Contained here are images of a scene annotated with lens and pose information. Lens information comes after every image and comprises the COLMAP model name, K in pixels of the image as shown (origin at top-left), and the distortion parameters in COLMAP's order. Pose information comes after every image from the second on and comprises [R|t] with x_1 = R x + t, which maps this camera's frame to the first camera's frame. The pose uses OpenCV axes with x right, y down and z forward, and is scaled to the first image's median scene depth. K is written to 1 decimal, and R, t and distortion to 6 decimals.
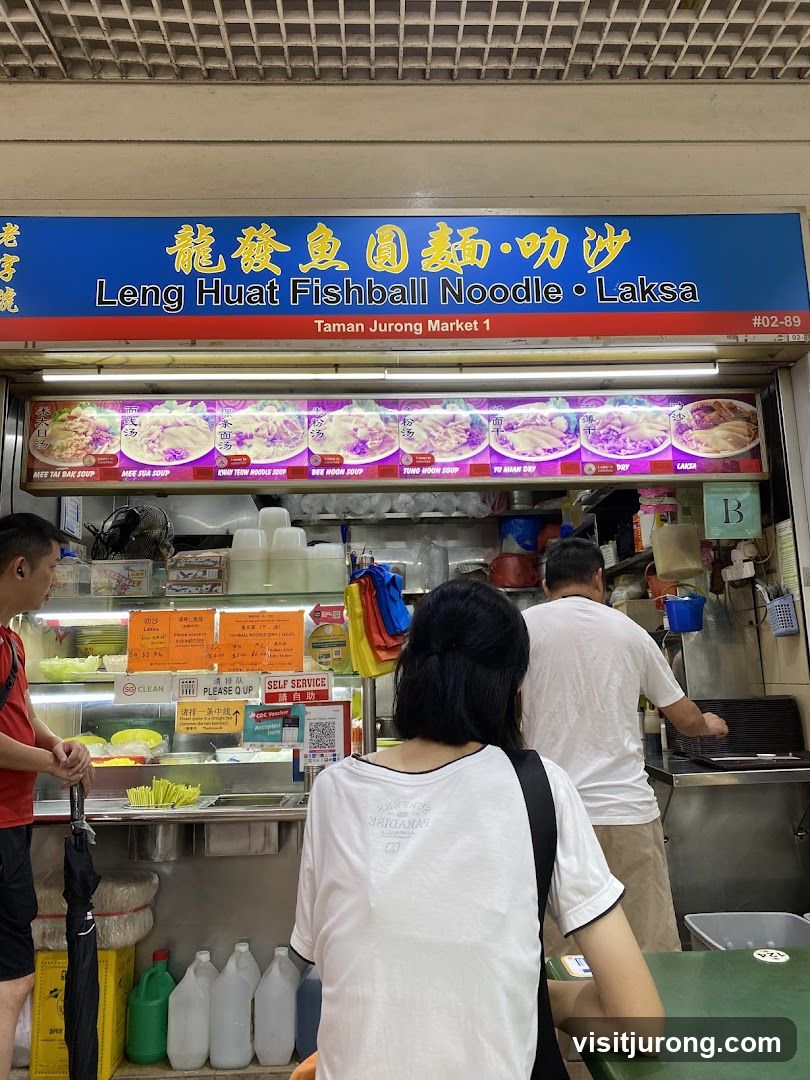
lens RADIAL K [[796.2, 0, 408.1], [0, 796.2, 530.2], [0, 0, 1]] dist [0.068838, -0.071372]
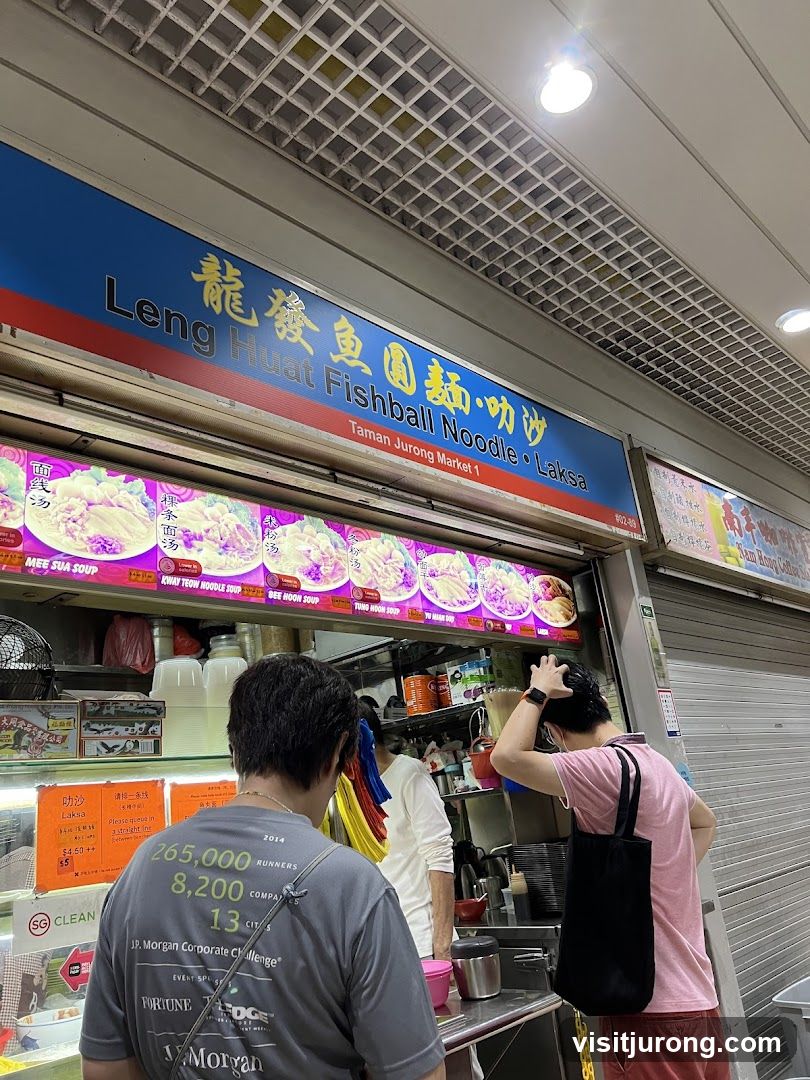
lens RADIAL K [[796.2, 0, 398.0], [0, 796.2, 545.0], [0, 0, 1]] dist [0.068838, -0.071372]
pose [[0.721961, 0.165155, 0.671935, -0.568652], [-0.032426, 0.978105, -0.205569, 0.037611], [-0.691174, 0.126624, 0.711509, 0.342549]]
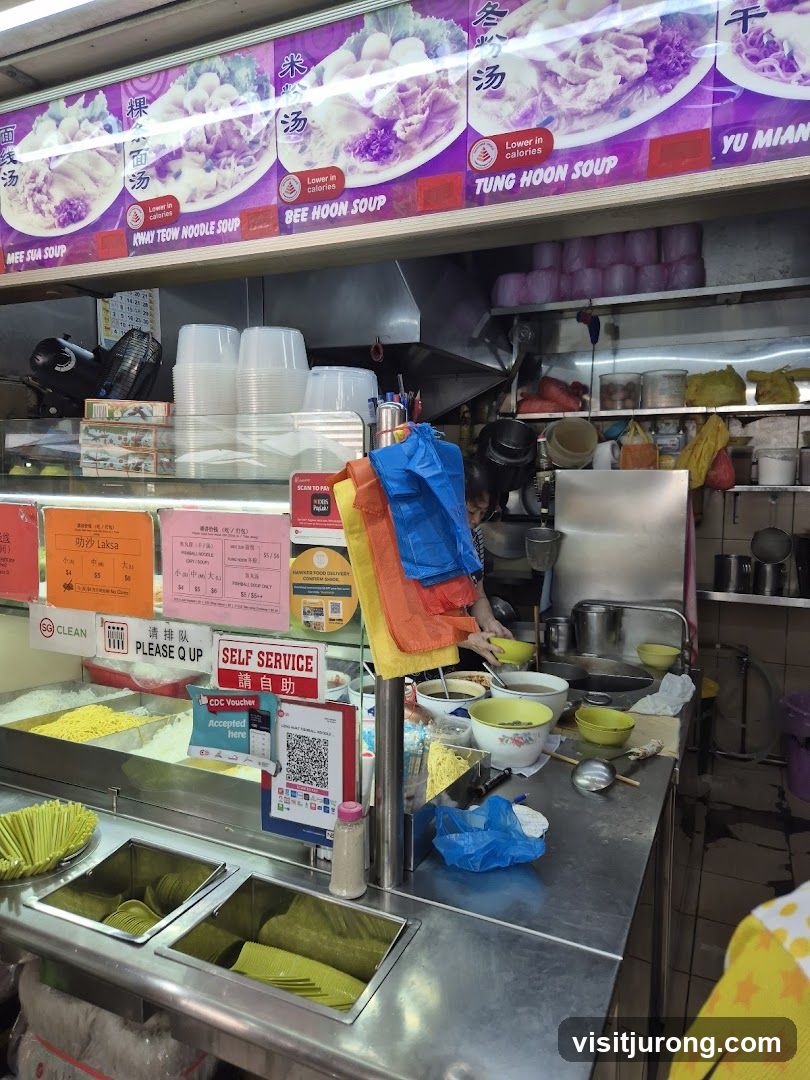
lens RADIAL K [[719.8, 0, 412.2], [0, 719.8, 533.7], [0, 0, 1]] dist [0.044790, -0.027467]
pose [[0.898438, 0.068676, -0.433697, 0.137779], [0.060062, 0.959189, 0.276312, -0.009685], [0.434974, -0.274297, 0.857647, 0.624159]]
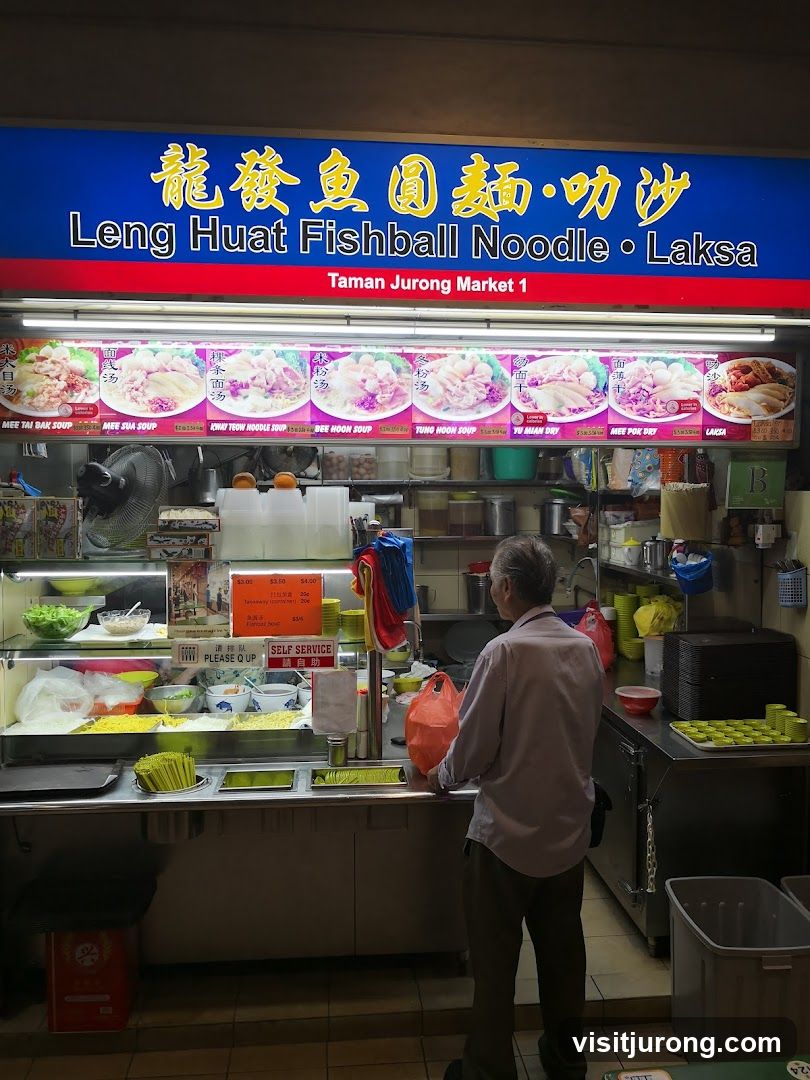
lens RADIAL K [[864.6, 0, 410.9], [0, 864.6, 537.9], [0, 0, 1]] dist [0.010701, -0.012974]
pose [[0.997167, 0.020451, 0.072389, -0.081053], [-0.037620, 0.968920, 0.244496, -0.196929], [-0.065139, -0.246527, 0.966944, 0.013778]]
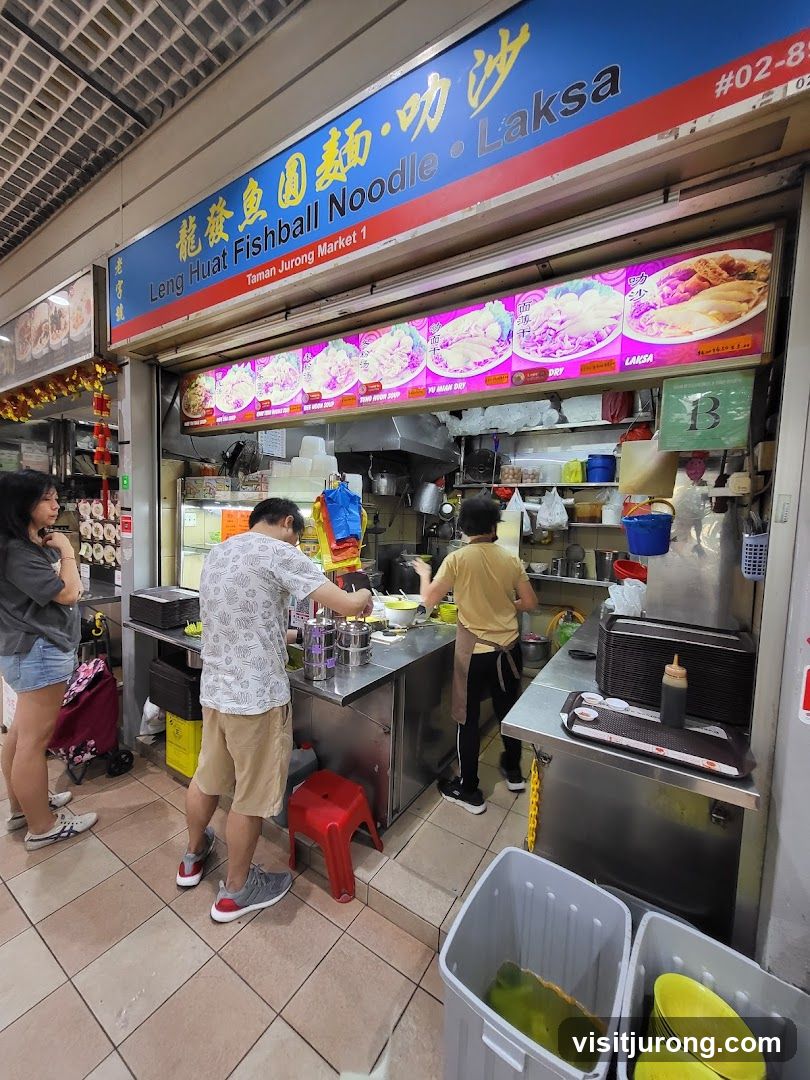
lens RADIAL K [[418.2, 0, 401.6], [0, 418.2, 540.2], [0, 0, 1]] dist [0.003057, 0.000984]
pose [[0.827138, 0.088746, -0.554947, 0.405744], [0.051101, 0.971486, 0.231524, -0.013717], [0.559671, -0.219861, 0.799018, 0.499839]]
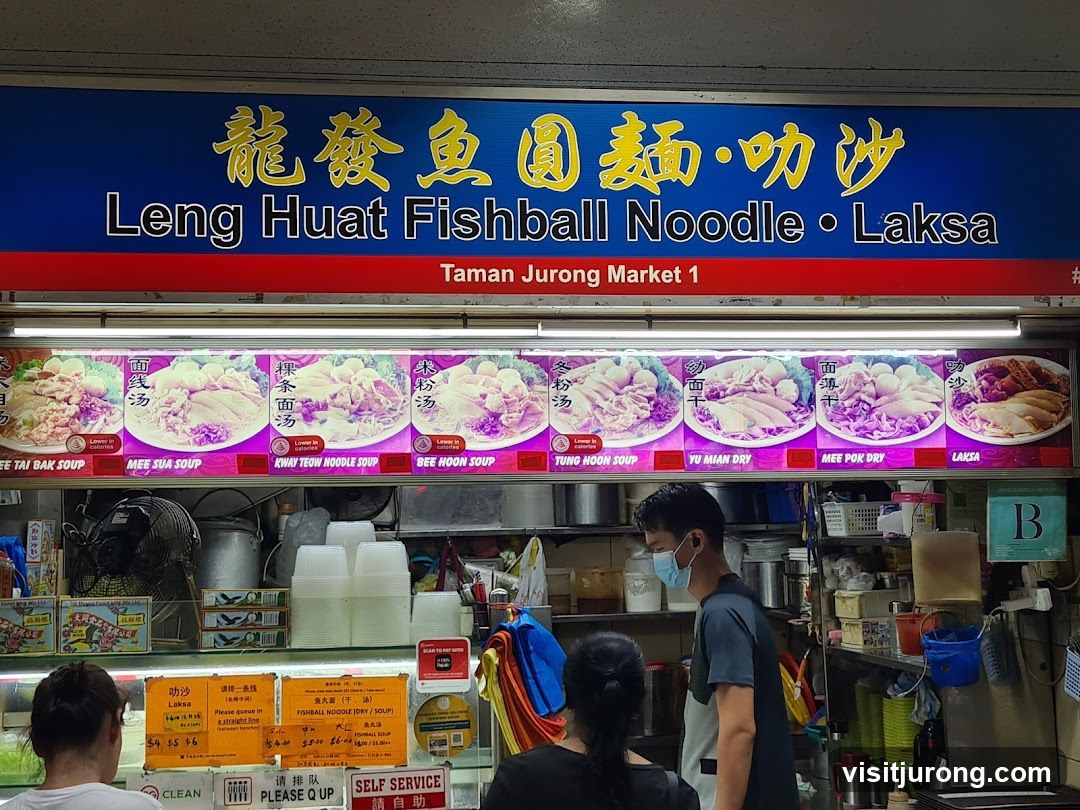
lens RADIAL K [[1487.9, 0, 557.2], [0, 1487.9, 406.4], [0, 0, 1]] dist [0.052088, 0.000000]
pose [[0.995454, 0.014631, 0.094111, -0.122559], [-0.024029, 0.994745, 0.099521, -0.244846], [-0.092160, -0.101330, 0.990575, -0.229273]]
